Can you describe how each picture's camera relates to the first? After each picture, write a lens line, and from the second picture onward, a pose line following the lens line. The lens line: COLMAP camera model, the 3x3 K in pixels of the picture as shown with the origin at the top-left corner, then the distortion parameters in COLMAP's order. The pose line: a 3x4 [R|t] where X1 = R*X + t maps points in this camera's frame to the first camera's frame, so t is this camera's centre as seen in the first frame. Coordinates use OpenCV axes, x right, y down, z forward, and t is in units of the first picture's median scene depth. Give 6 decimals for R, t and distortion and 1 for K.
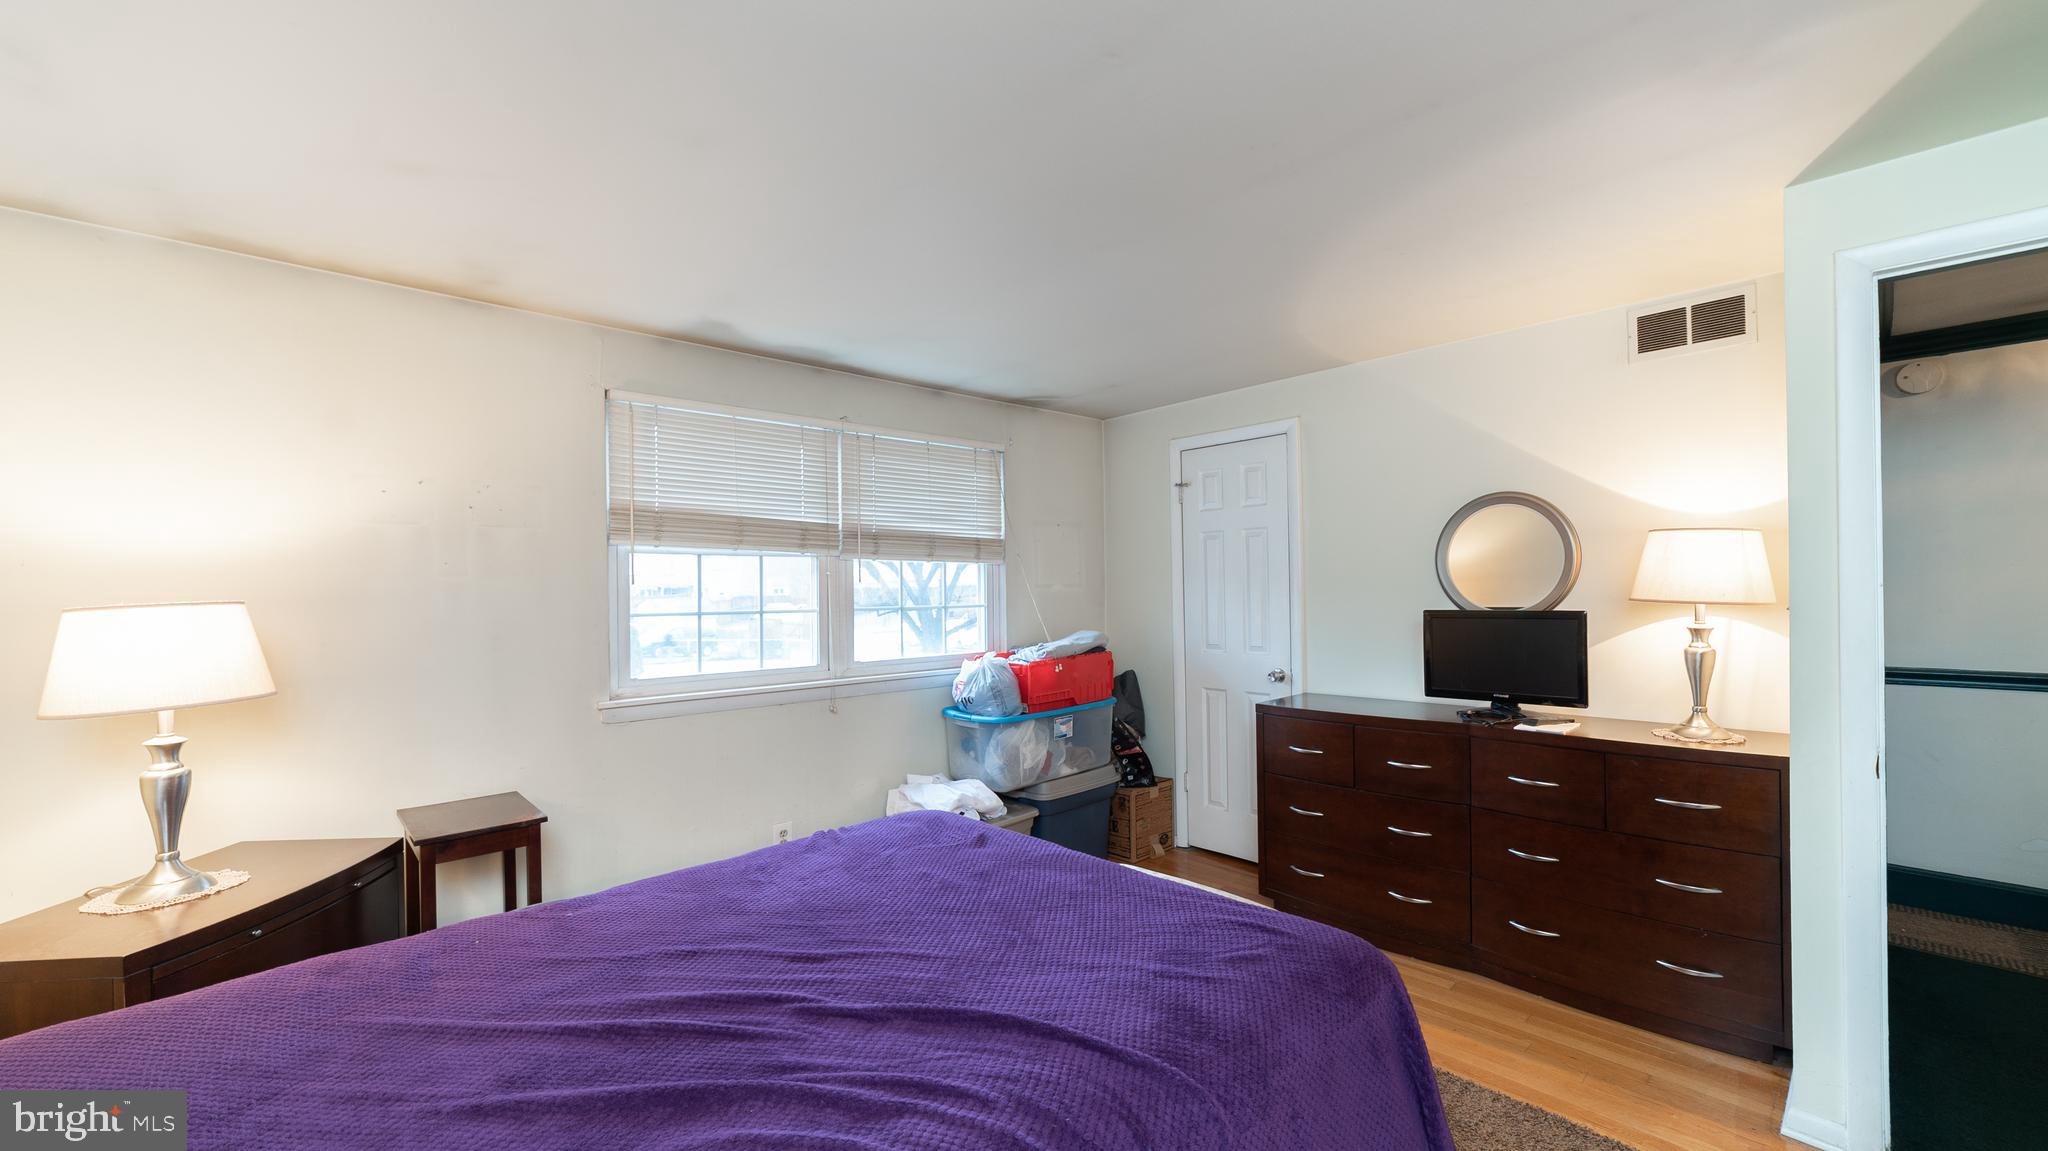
lens RADIAL K [[796.4, 0, 1027.6], [0, 796.4, 579.5], [0, 0, 1]] dist [-0.003270, 0.000906]
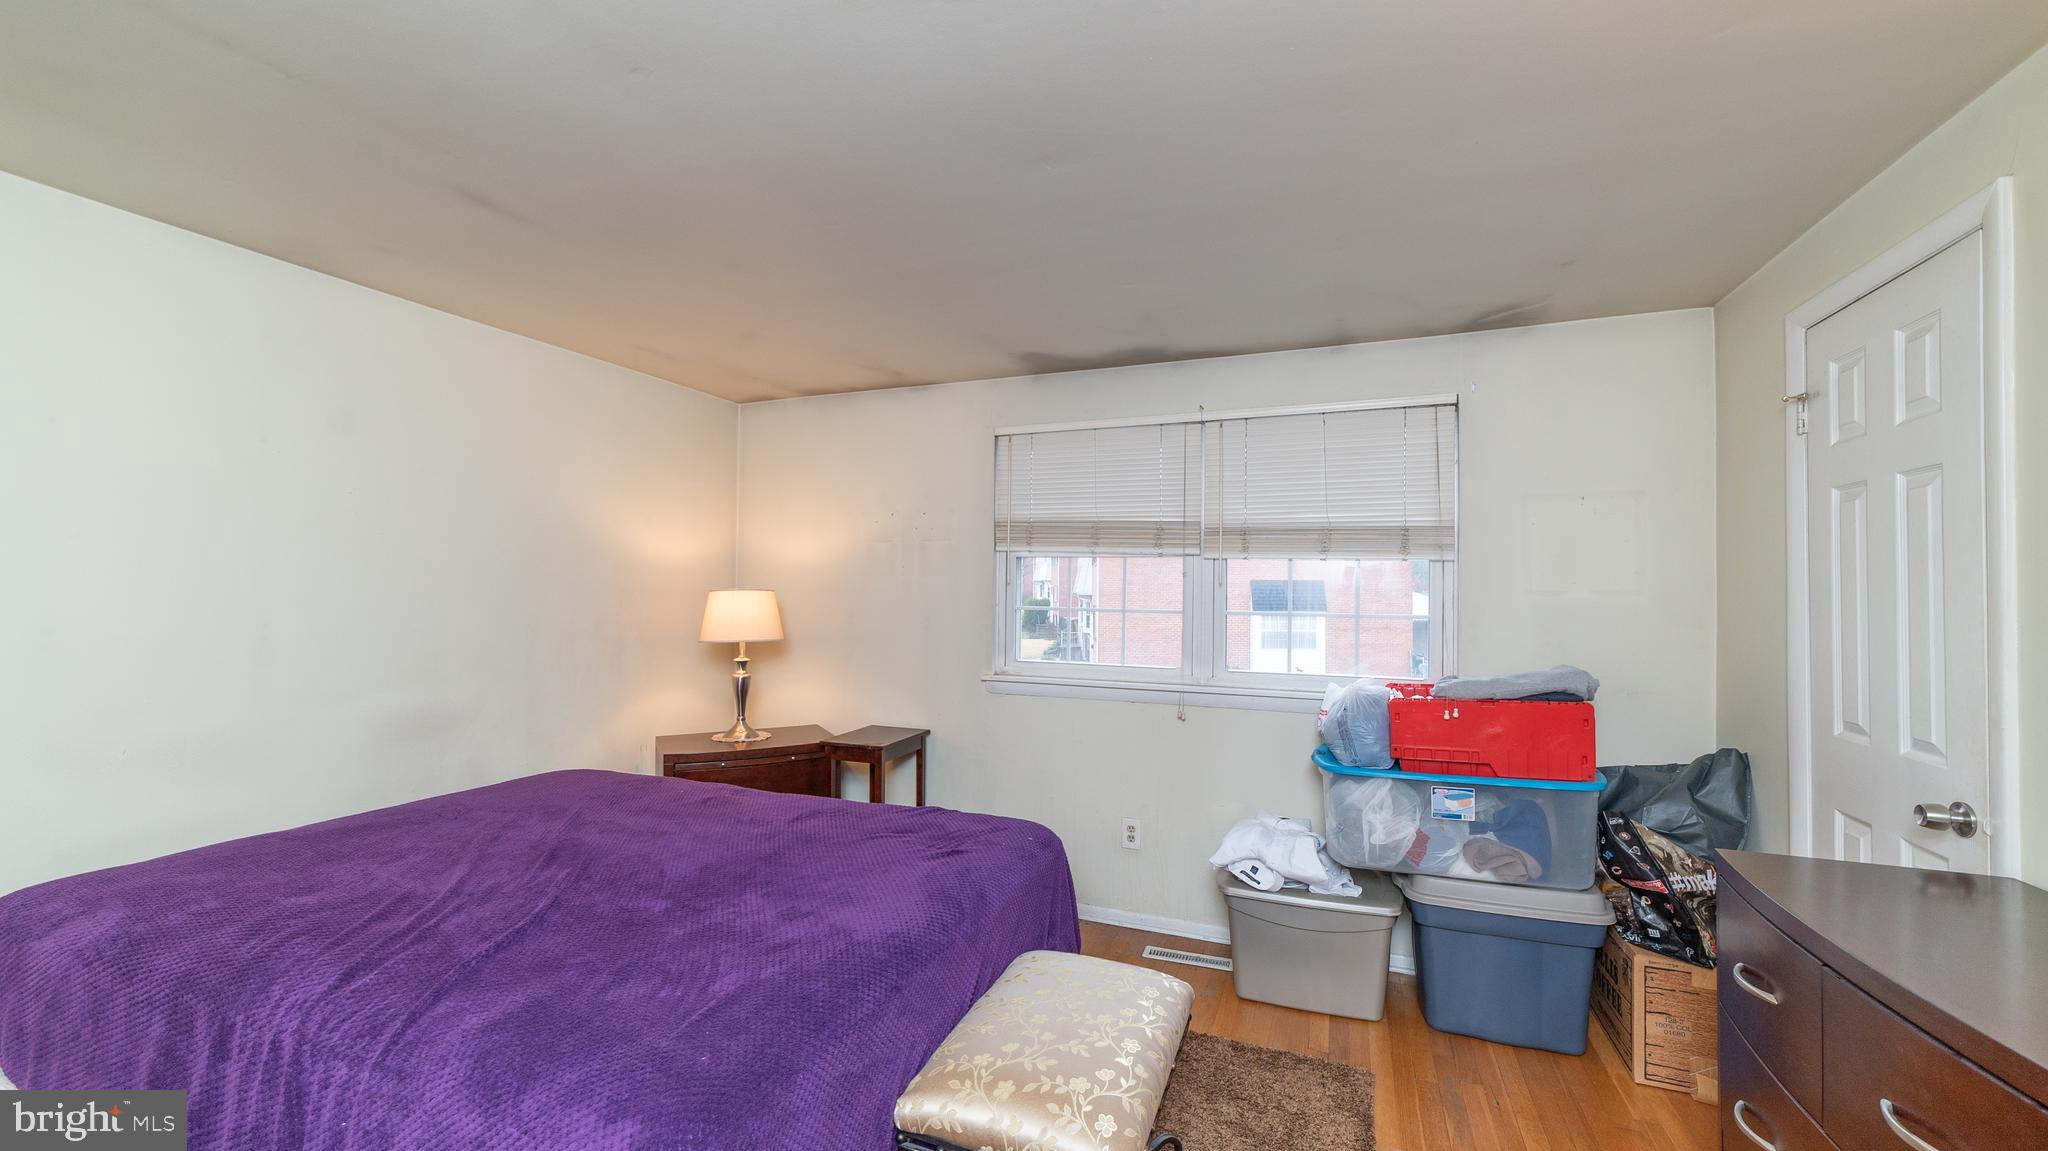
lens RADIAL K [[796.4, 0, 1026.9], [0, 796.4, 577.5], [0, 0, 1]] dist [-0.003270, 0.000906]
pose [[0.435110, 0.005801, -0.900358, 0.511233], [-0.003673, 0.999982, 0.004668, -0.006494], [0.900370, 0.001276, 0.435124, 0.401654]]
